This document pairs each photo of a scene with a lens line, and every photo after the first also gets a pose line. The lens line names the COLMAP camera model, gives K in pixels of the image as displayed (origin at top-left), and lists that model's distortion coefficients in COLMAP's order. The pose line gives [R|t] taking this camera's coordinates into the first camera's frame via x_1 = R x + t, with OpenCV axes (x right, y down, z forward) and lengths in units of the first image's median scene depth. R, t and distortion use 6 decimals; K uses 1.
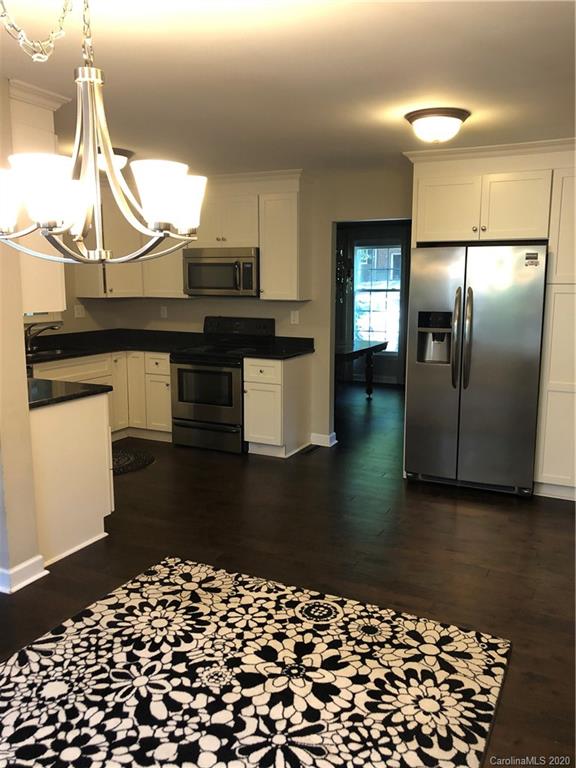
lens RADIAL K [[624.9, 0, 288.0], [0, 624.9, 366.5], [0, 0, 1]] dist [0.046619, 0.000820]
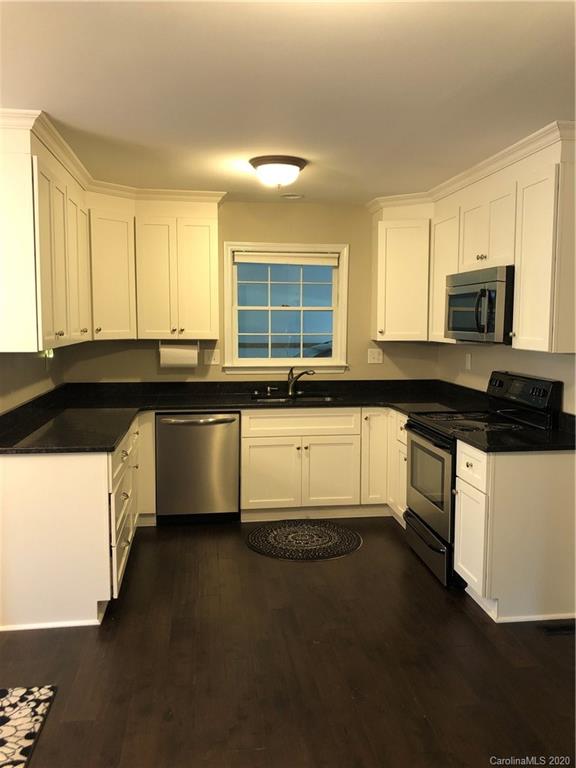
lens RADIAL K [[624.9, 0, 288.0], [0, 624.9, 366.5], [0, 0, 1]] dist [0.046619, 0.000820]
pose [[0.549260, 0.058471, -0.833603, 0.352814], [-0.113144, 0.993567, -0.004859, -0.062375], [0.827956, 0.096986, 0.552342, 0.481014]]
